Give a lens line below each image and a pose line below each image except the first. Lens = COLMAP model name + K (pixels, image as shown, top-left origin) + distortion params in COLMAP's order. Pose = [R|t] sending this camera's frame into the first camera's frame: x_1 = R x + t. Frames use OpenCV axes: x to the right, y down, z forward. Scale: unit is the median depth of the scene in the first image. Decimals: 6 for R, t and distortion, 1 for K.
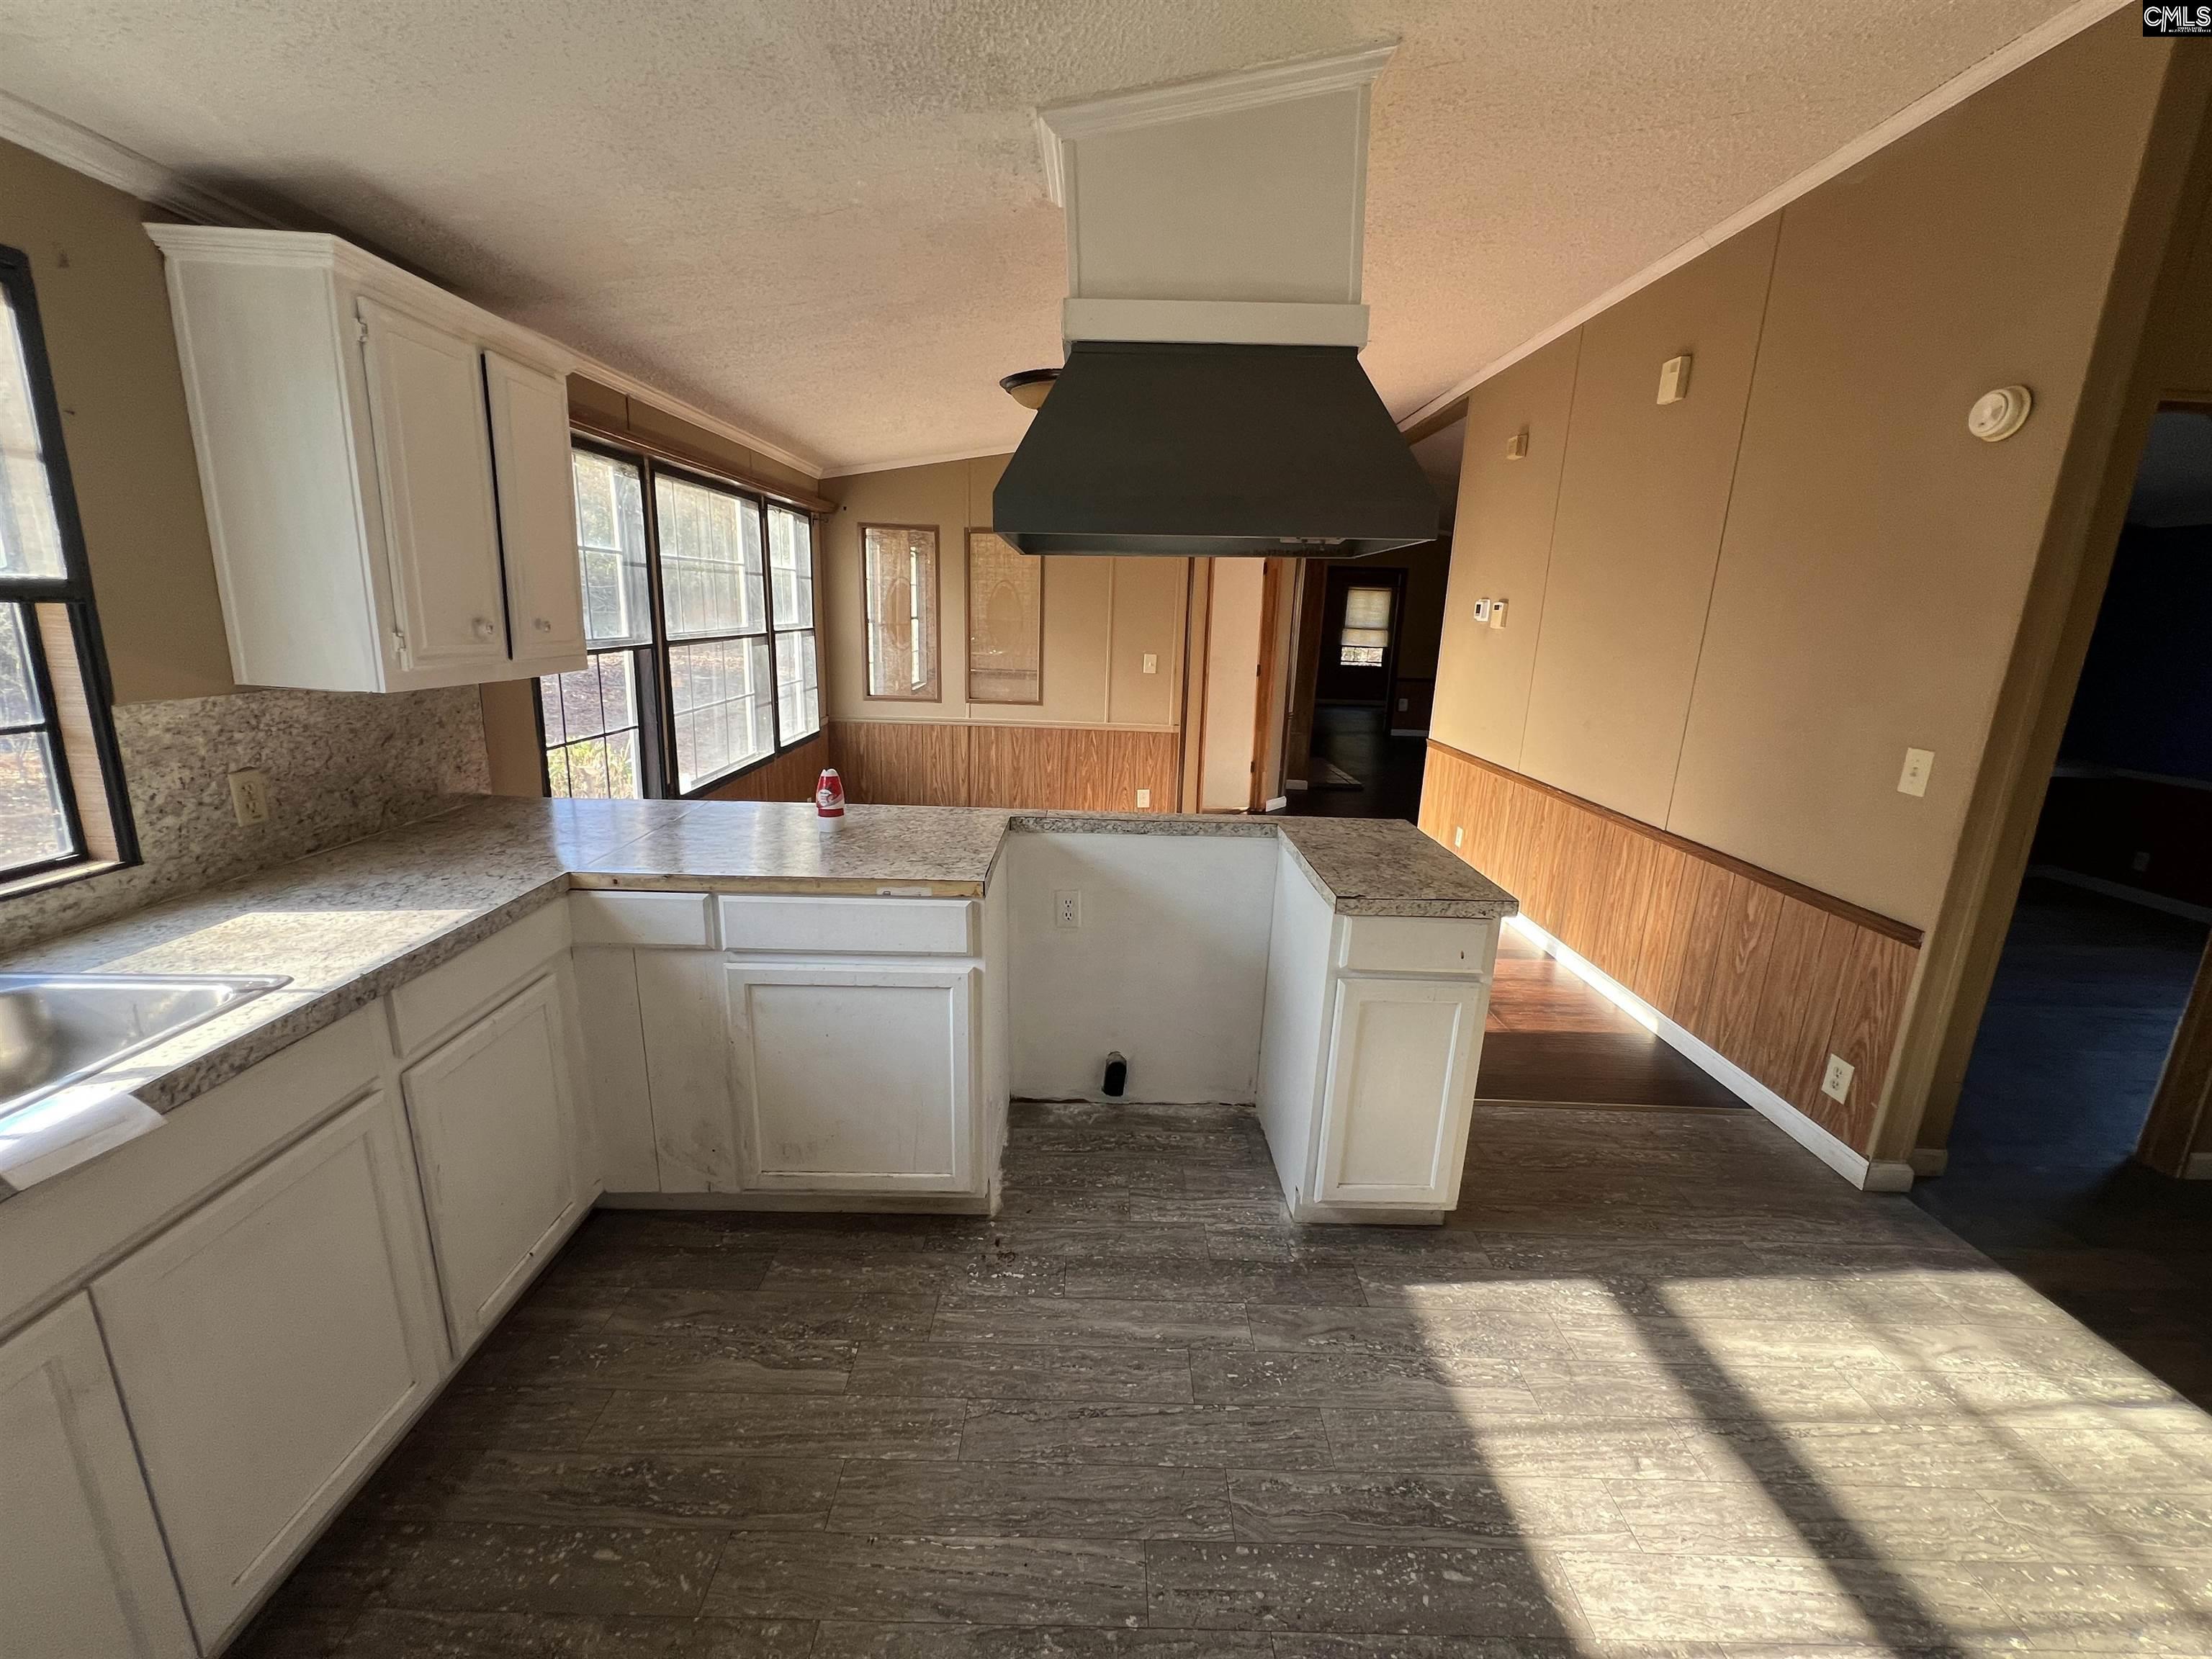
lens RADIAL K [[882.8, 0, 1104.2], [0, 882.8, 823.2], [0, 0, 1]] dist [-0.002387, 0.000445]
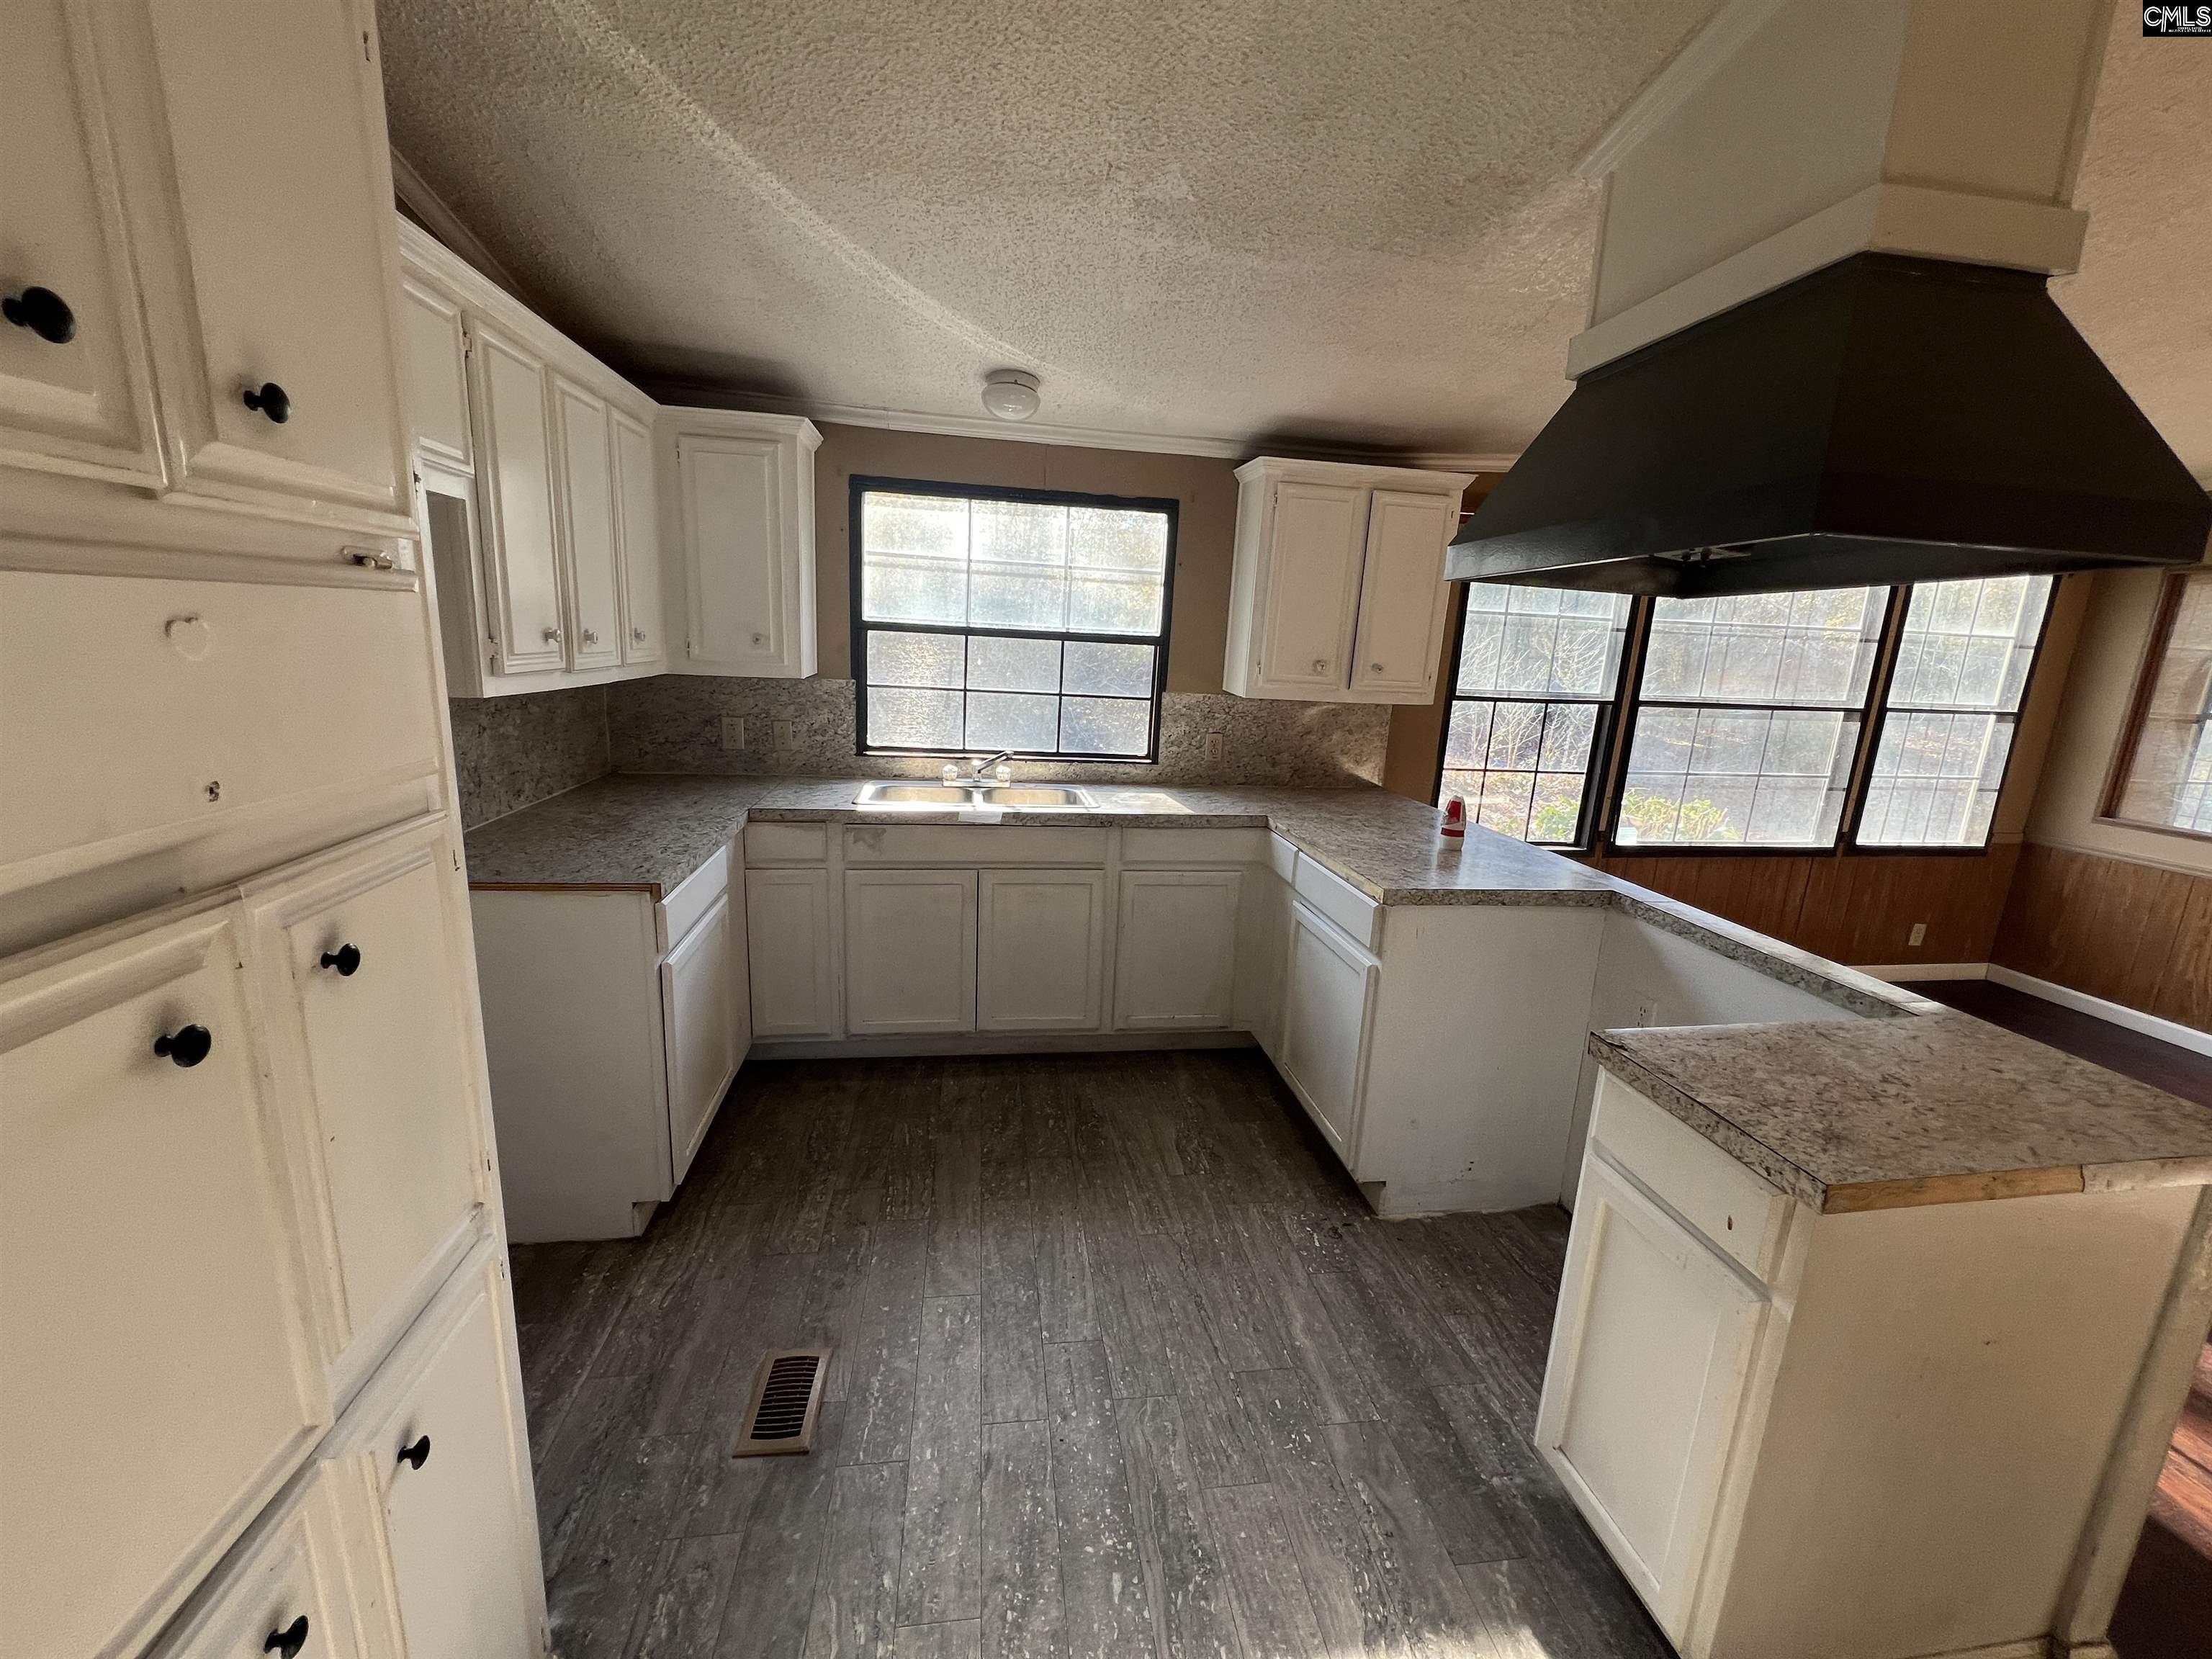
lens RADIAL K [[882.8, 0, 1104.2], [0, 882.8, 823.2], [0, 0, 1]] dist [-0.002387, 0.000445]
pose [[0.135636, 0.183542, -0.973609, 0.889433], [-0.272251, 0.951766, 0.141496, -0.075522], [0.952619, 0.245874, 0.179063, 0.438731]]
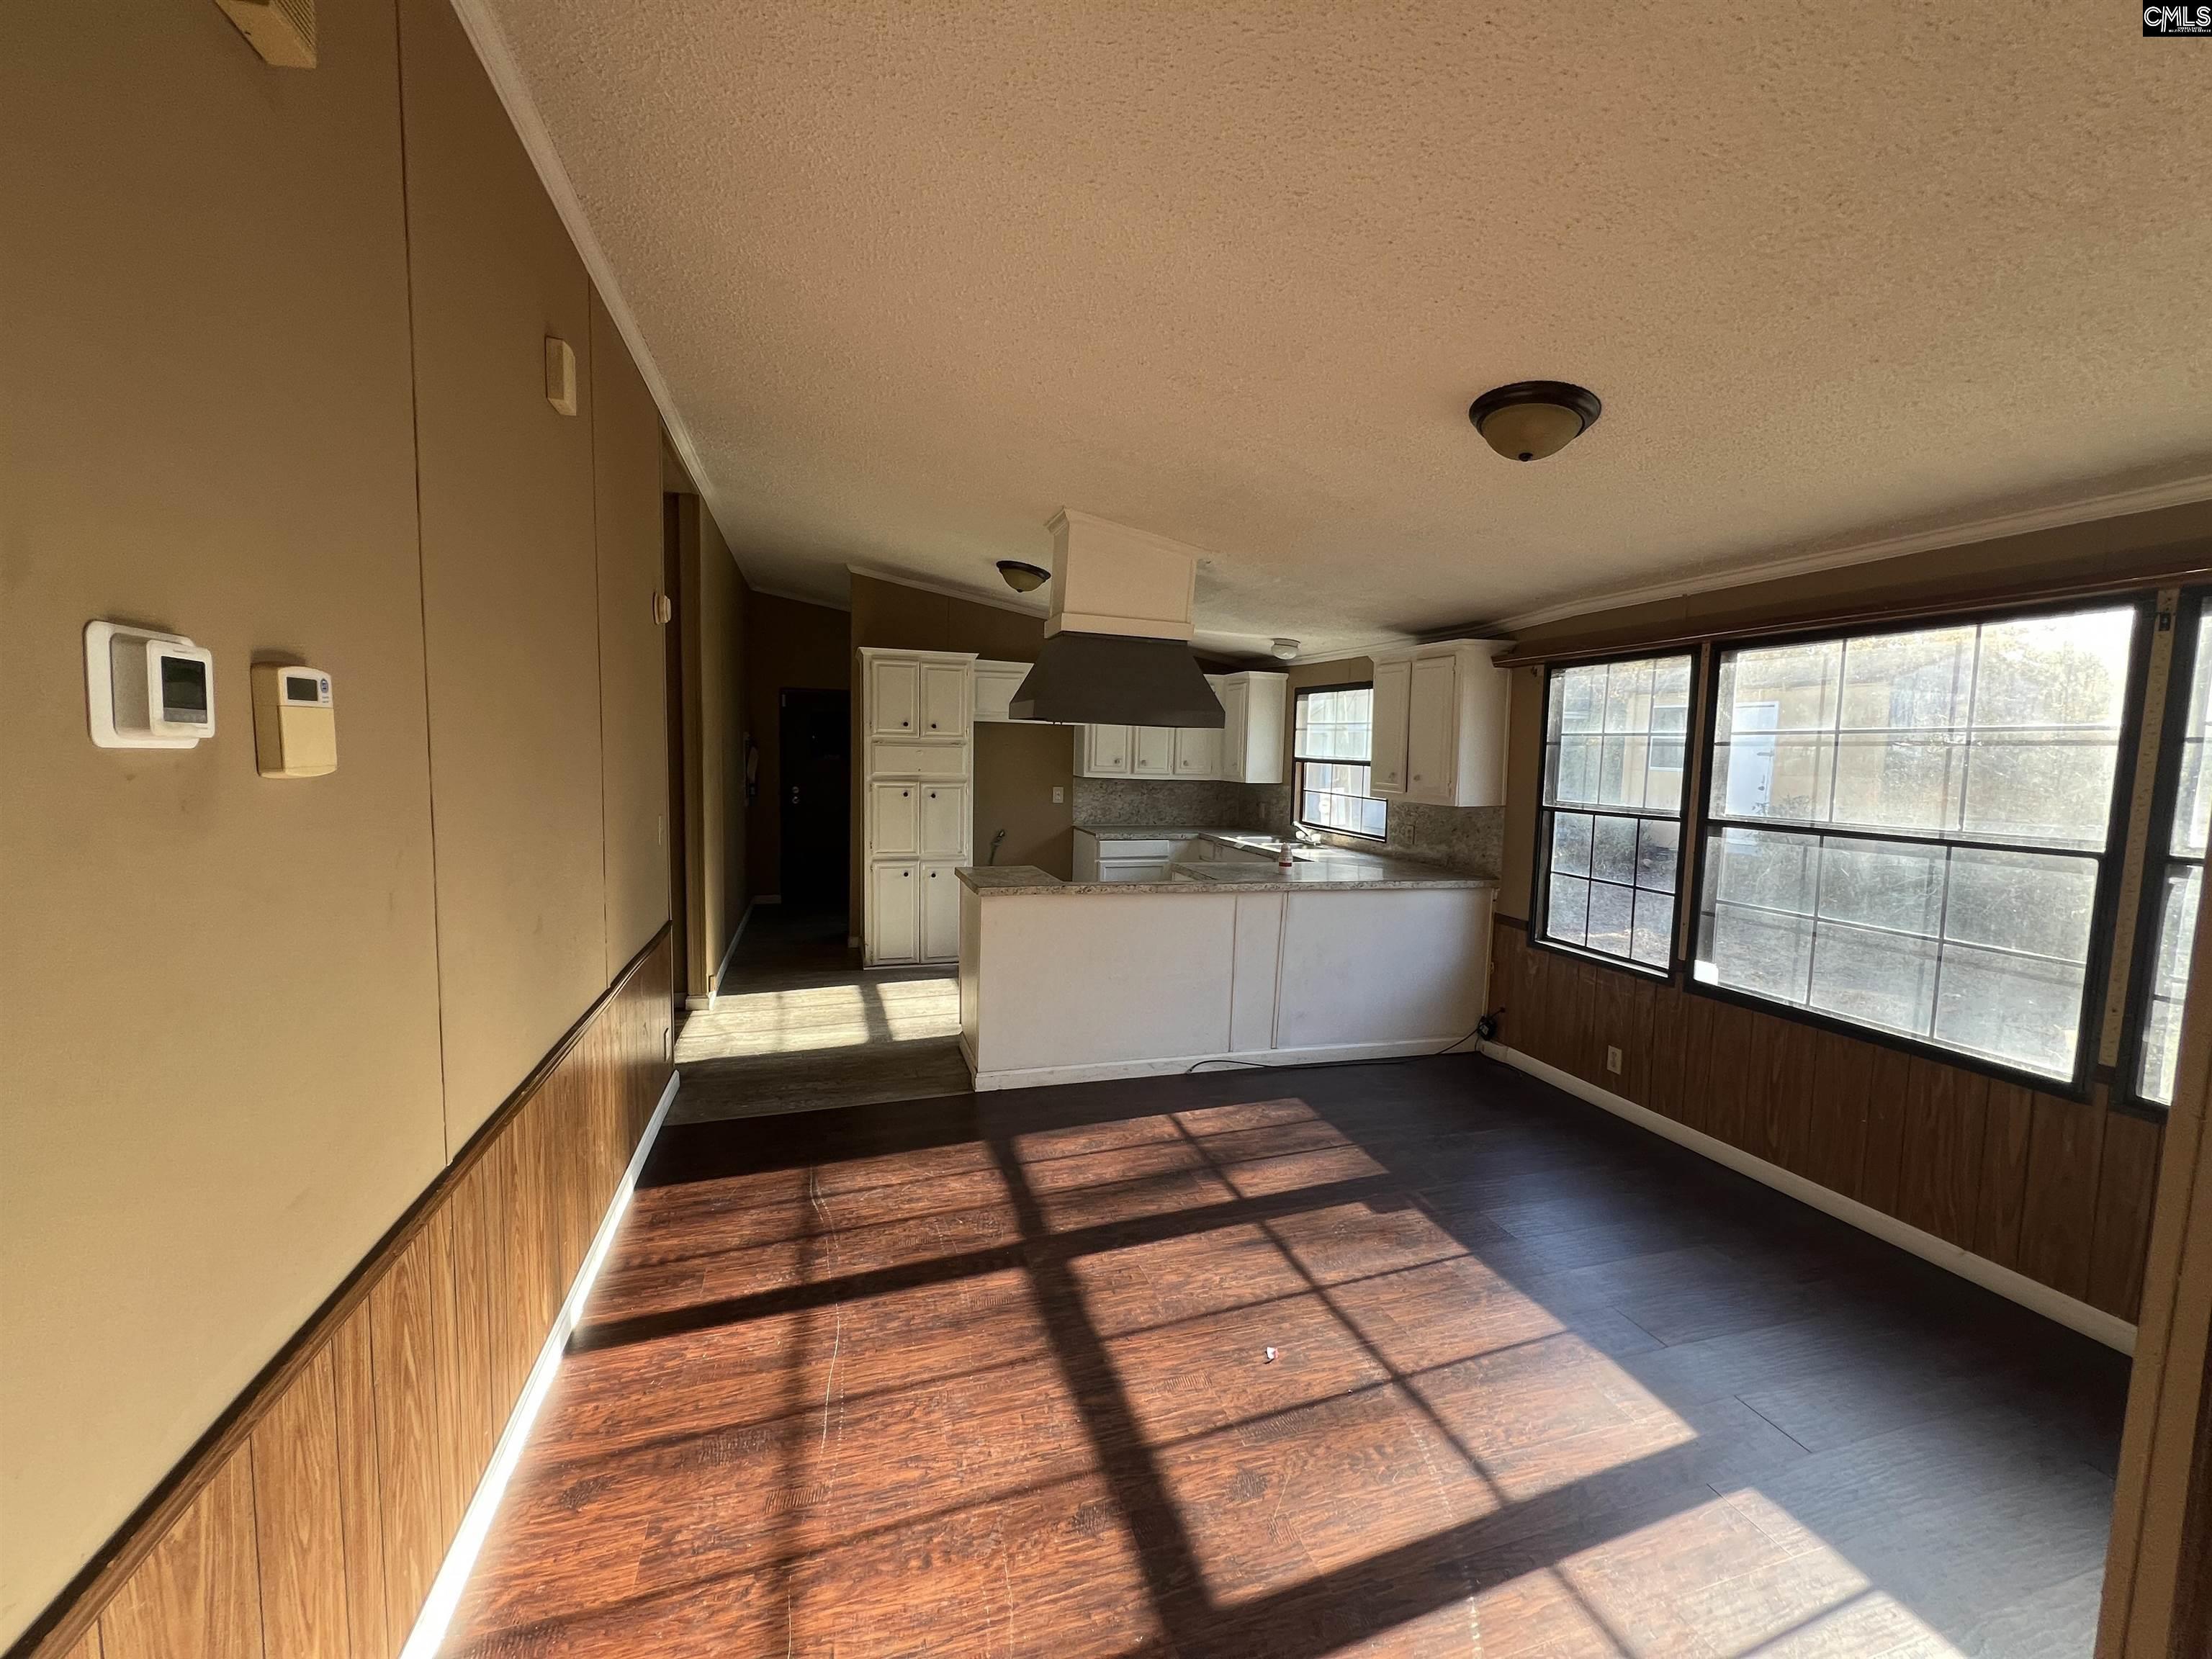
lens RADIAL K [[882.8, 0, 1104.2], [0, 882.8, 823.2], [0, 0, 1]] dist [-0.002387, 0.000445]
pose [[-0.957974, -0.034087, -0.284822, 0.761896], [-0.122149, 0.946869, 0.297521, -0.819796], [0.259547, 0.319808, -0.911240, 3.430626]]
